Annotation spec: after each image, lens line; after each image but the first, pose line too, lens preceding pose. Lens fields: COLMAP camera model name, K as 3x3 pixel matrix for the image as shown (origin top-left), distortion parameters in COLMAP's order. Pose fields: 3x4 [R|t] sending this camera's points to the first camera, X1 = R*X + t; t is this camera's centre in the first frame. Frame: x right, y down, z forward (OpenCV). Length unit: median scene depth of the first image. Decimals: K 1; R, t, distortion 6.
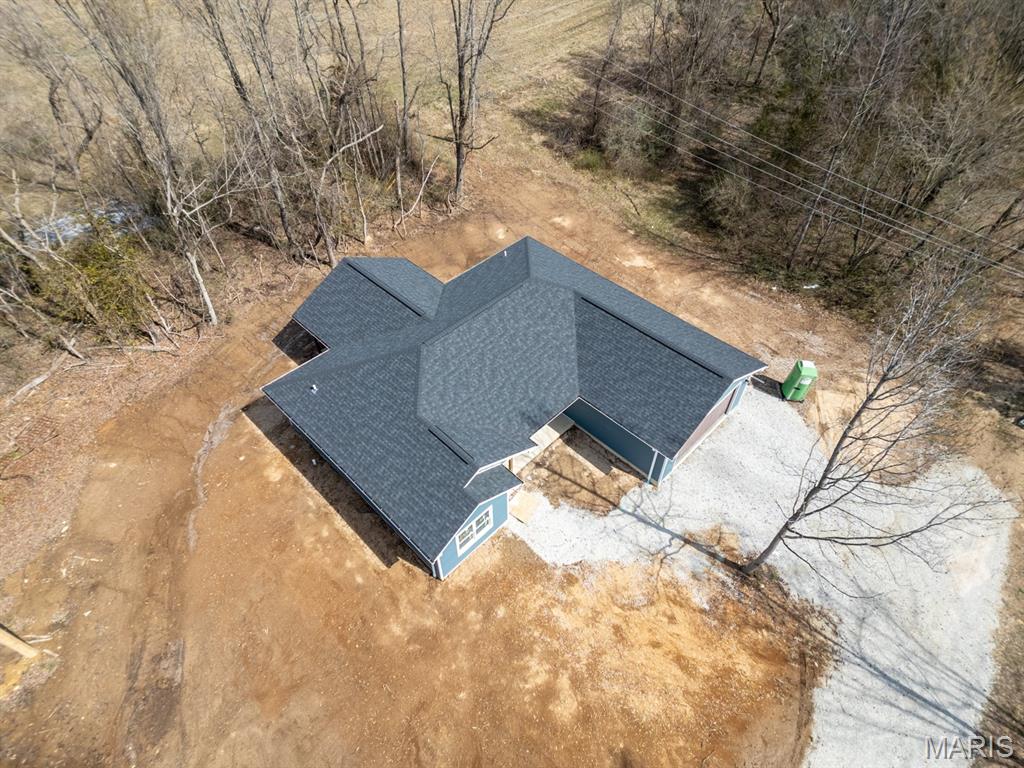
lens RADIAL K [[583.9, 0, 512.0], [0, 583.9, 384.0], [0, 0, 1]] dist [0.047467, -0.000375]
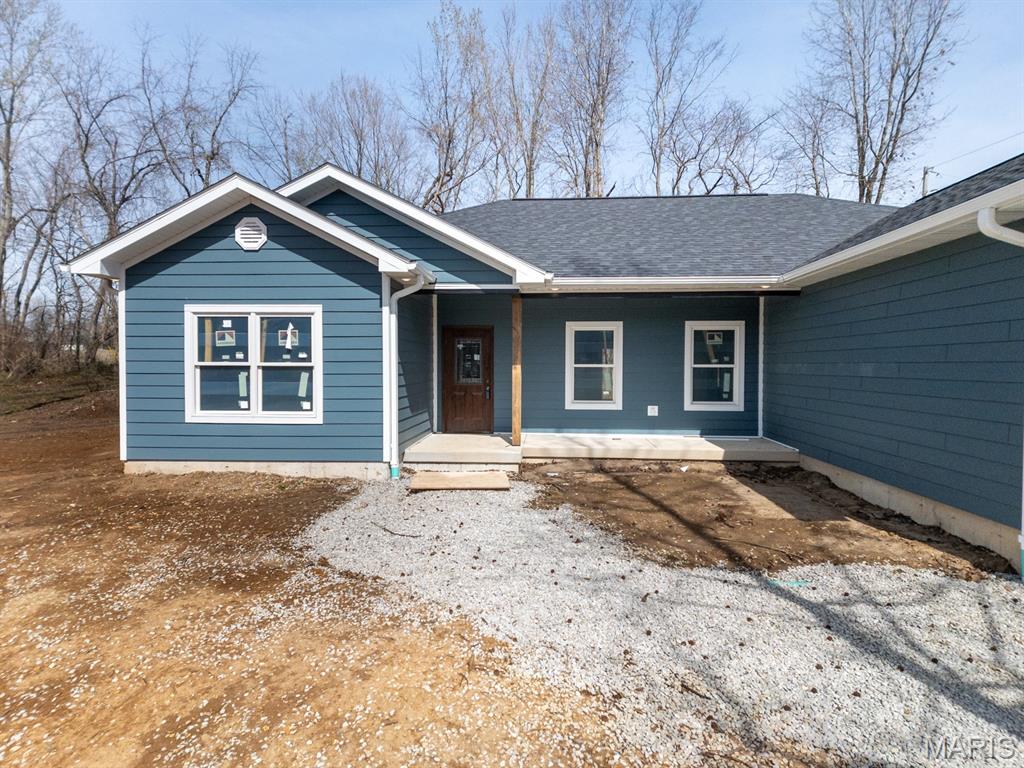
lens RADIAL K [[598.6, 0, 512.0], [0, 598.6, 384.0], [0, 0, 1]] dist [0.030896, -0.000174]
pose [[0.656373, 0.026162, -0.753983, 0.304522], [-0.554110, 0.694952, -0.458262, 0.333770], [0.511993, 0.718580, 0.470644, 0.906430]]
